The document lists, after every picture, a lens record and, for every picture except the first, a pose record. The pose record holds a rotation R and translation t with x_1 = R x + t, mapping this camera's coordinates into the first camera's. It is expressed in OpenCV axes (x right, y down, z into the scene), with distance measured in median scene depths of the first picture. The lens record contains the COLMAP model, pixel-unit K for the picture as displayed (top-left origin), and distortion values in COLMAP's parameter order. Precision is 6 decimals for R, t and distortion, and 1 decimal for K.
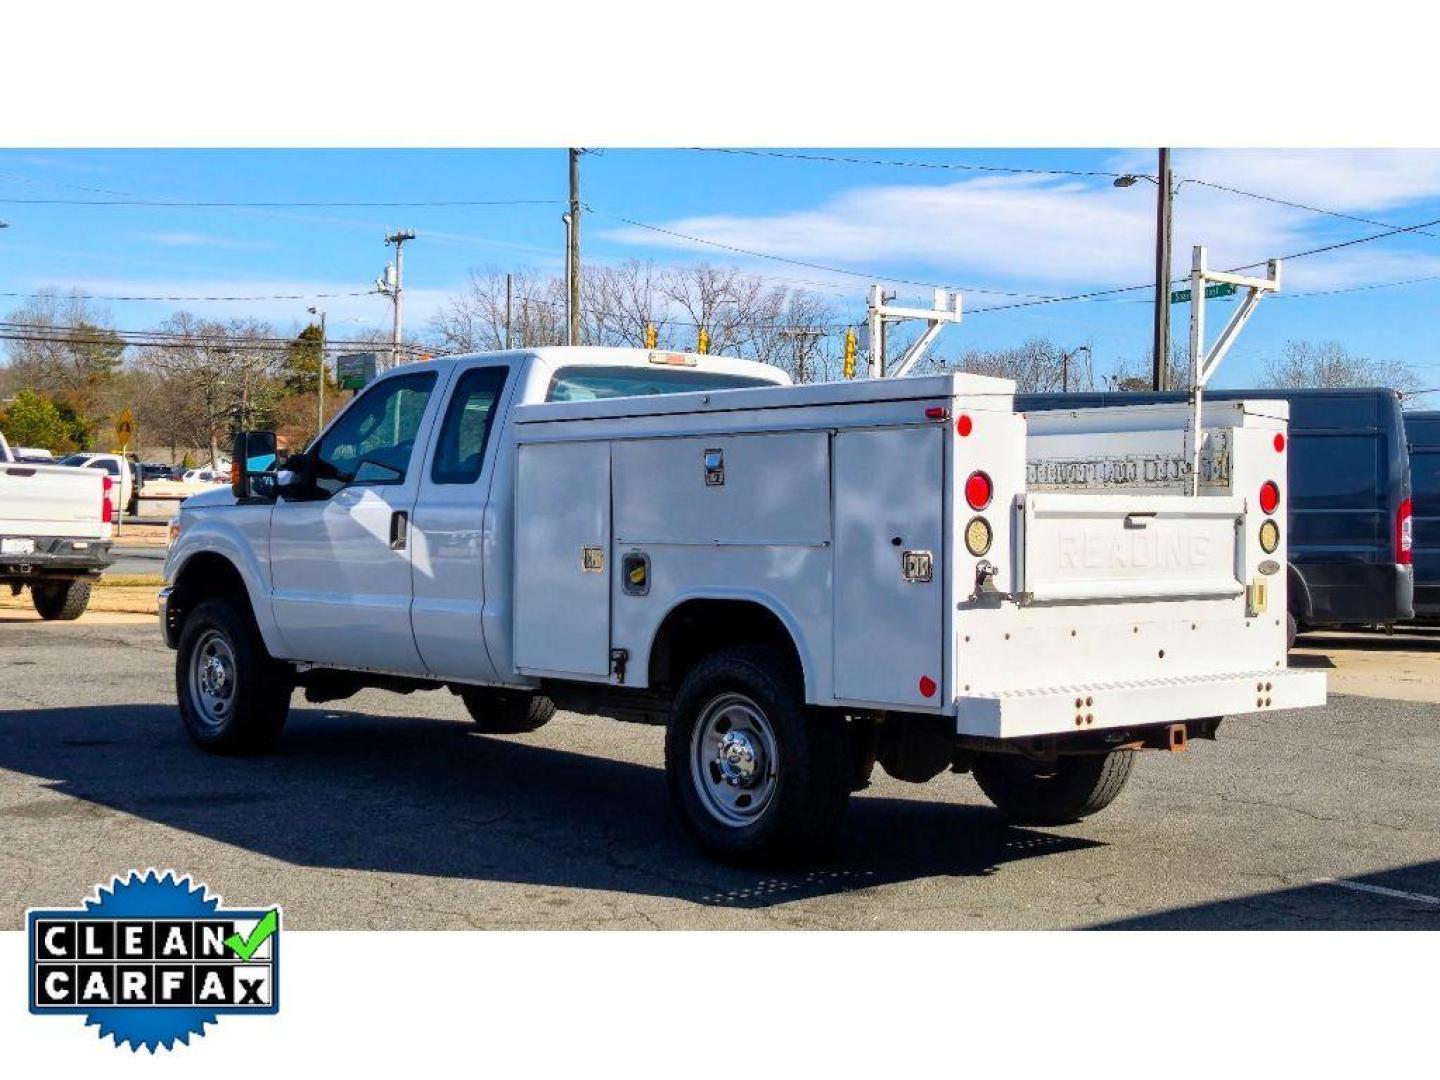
lens RADIAL K [[1973.4, 0, 720.0], [0, 1973.4, 540.0], [0, 0, 1]] dist [0.134800, -0.008659]
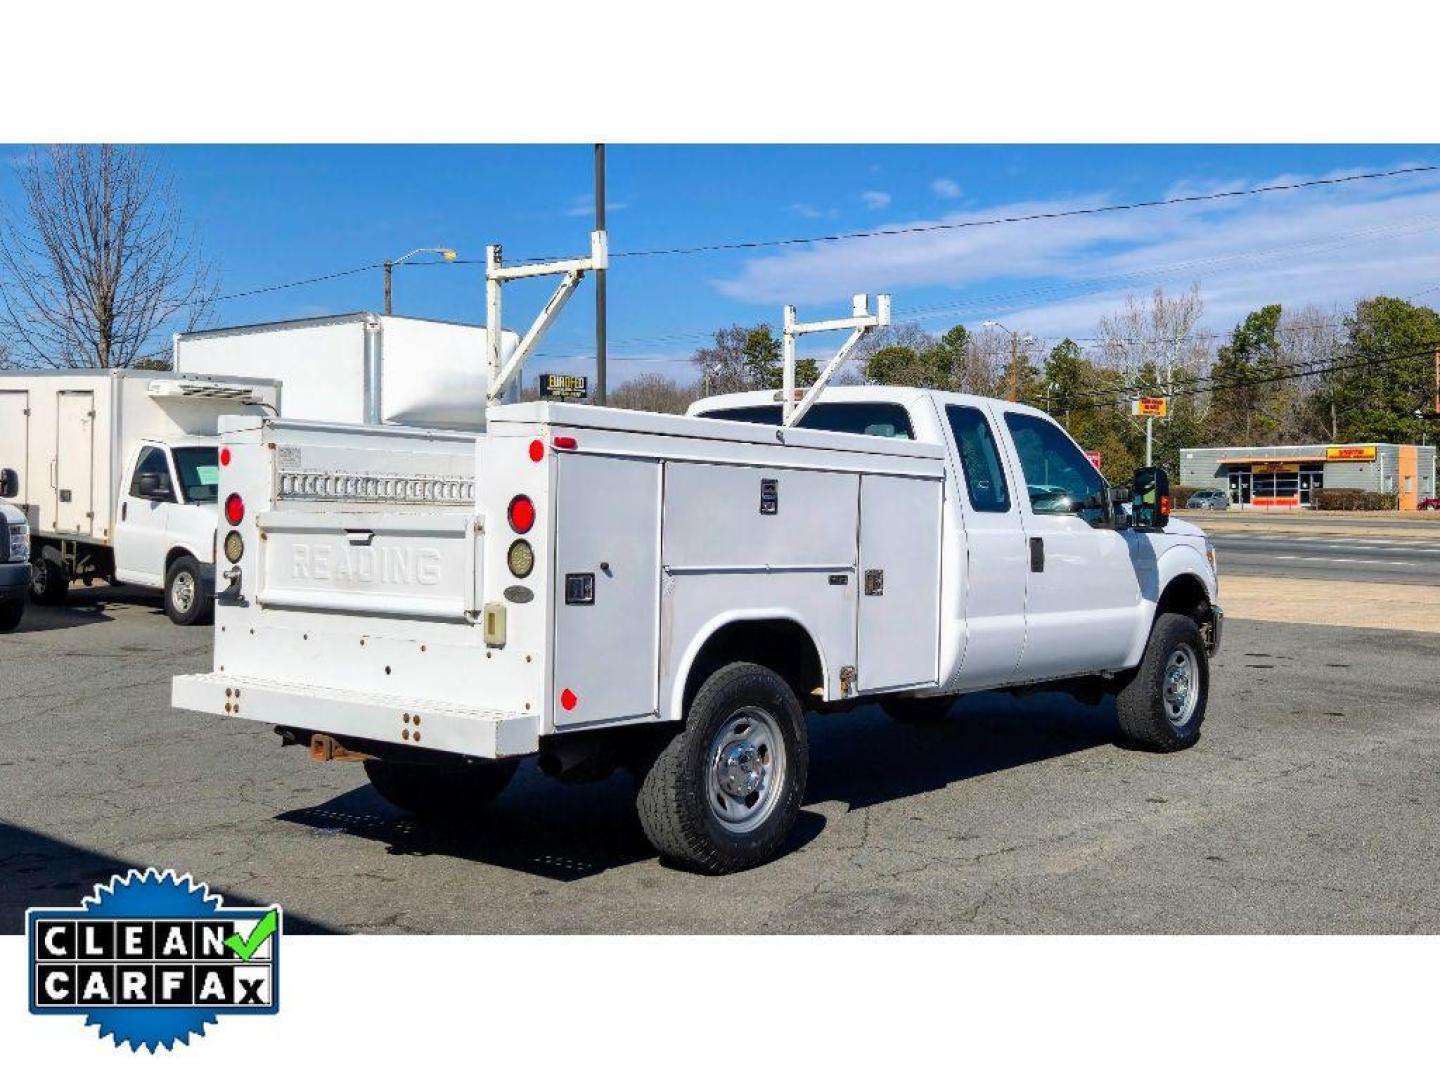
lens RADIAL K [[1493.7, 0, 754.8], [0, 1493.7, 542.2], [0, 0, 1]] dist [0.064250, -0.033747]
pose [[0.162212, 0.009288, -0.986712, 0.956856], [-0.025922, 0.999651, 0.005148, -0.015442], [0.986415, 0.024742, 0.162396, 1.012834]]
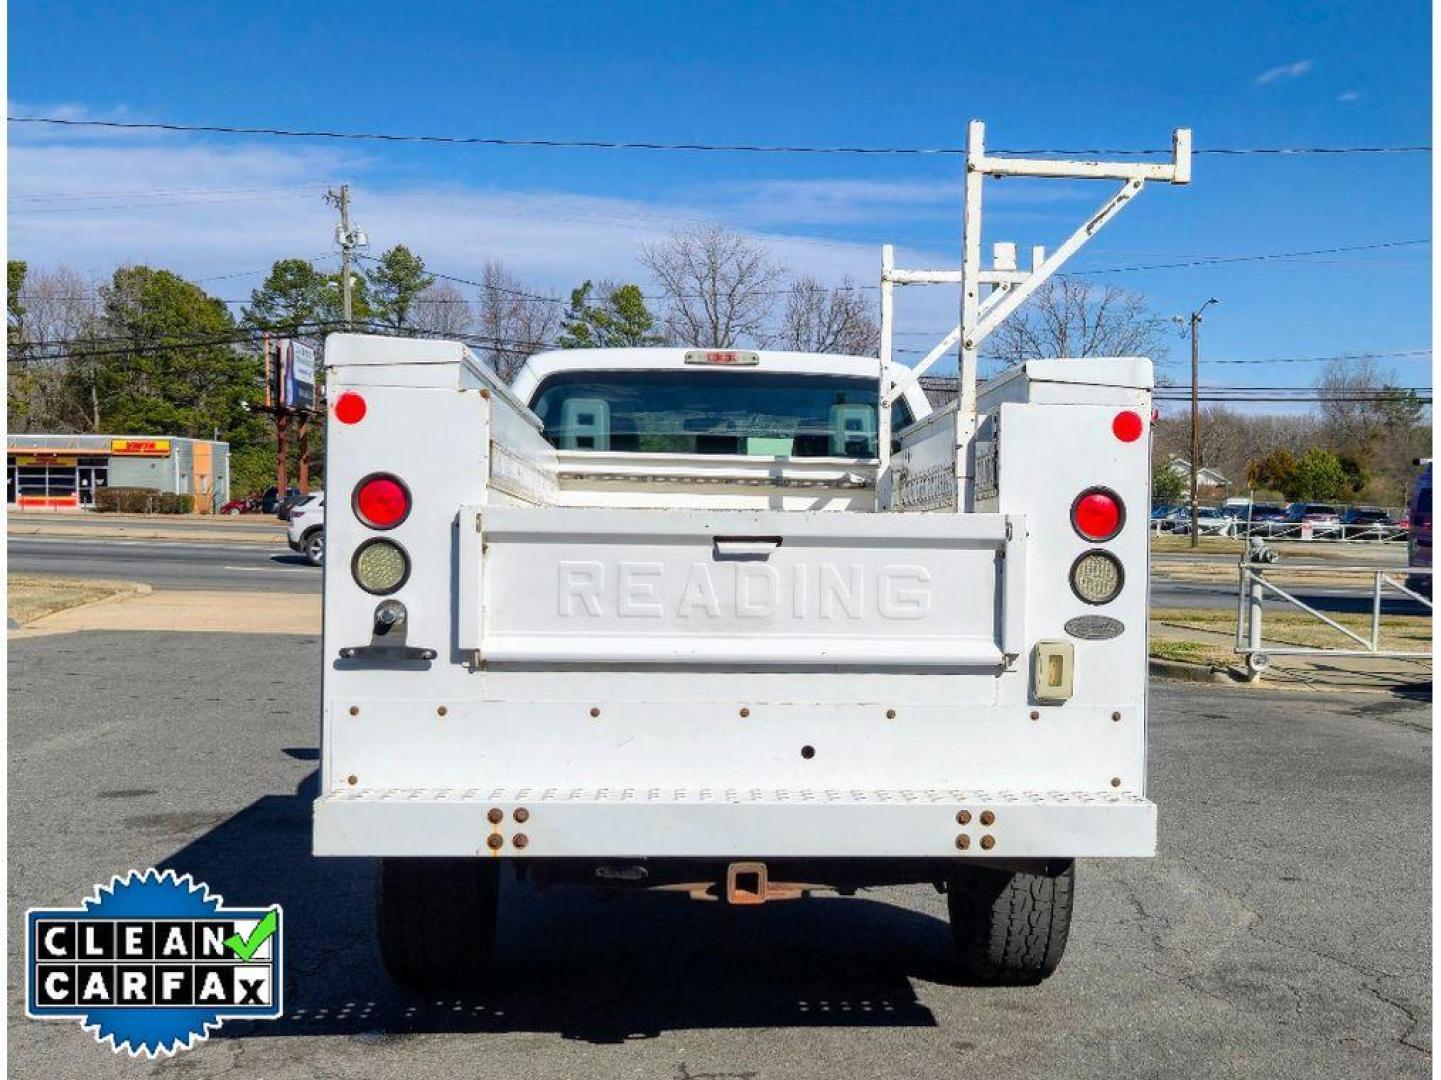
lens RADIAL K [[1739.9, 0, 801.0], [0, 1739.9, 610.9], [0, 0, 1]] dist [0.078893, -0.043580]
pose [[0.788583, 0.026979, -0.614336, 0.547564], [-0.016149, 0.999601, 0.023168, -0.002539], [0.614716, -0.008349, 0.788704, 0.522404]]
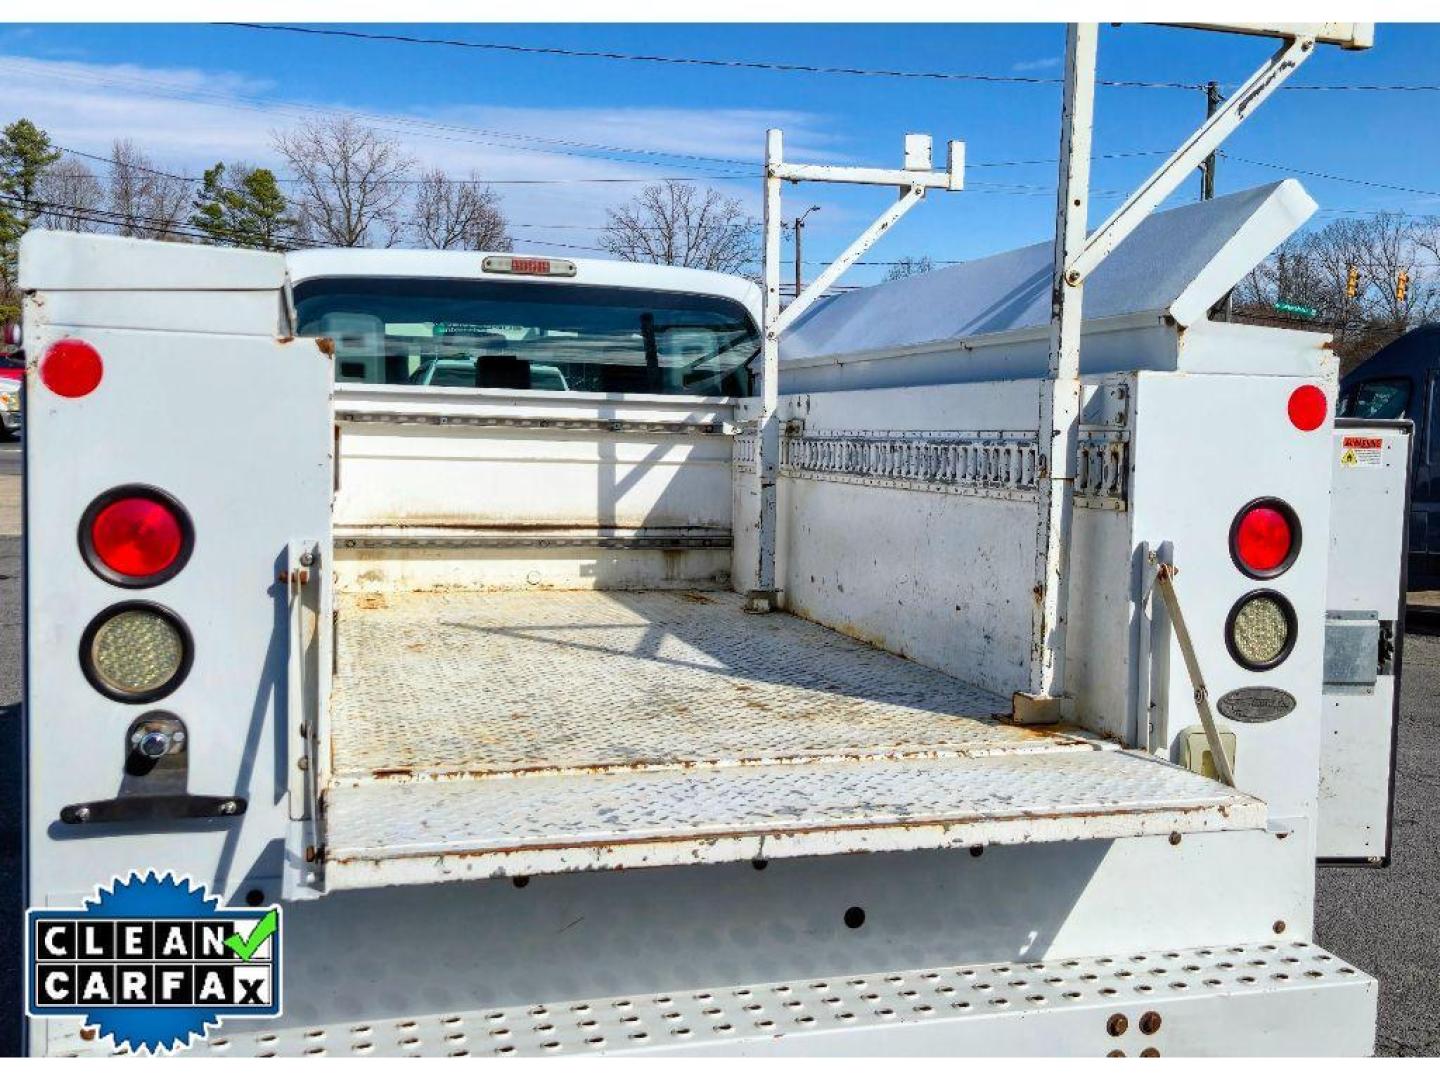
lens RADIAL K [[1493.7, 0, 754.8], [0, 1493.7, 542.2], [0, 0, 1]] dist [0.064250, -0.033747]
pose [[0.904148, 0.047315, -0.424590, 0.318490], [-0.020028, 0.997450, 0.068502, -0.040884], [0.426749, -0.053432, 0.902790, 0.680421]]
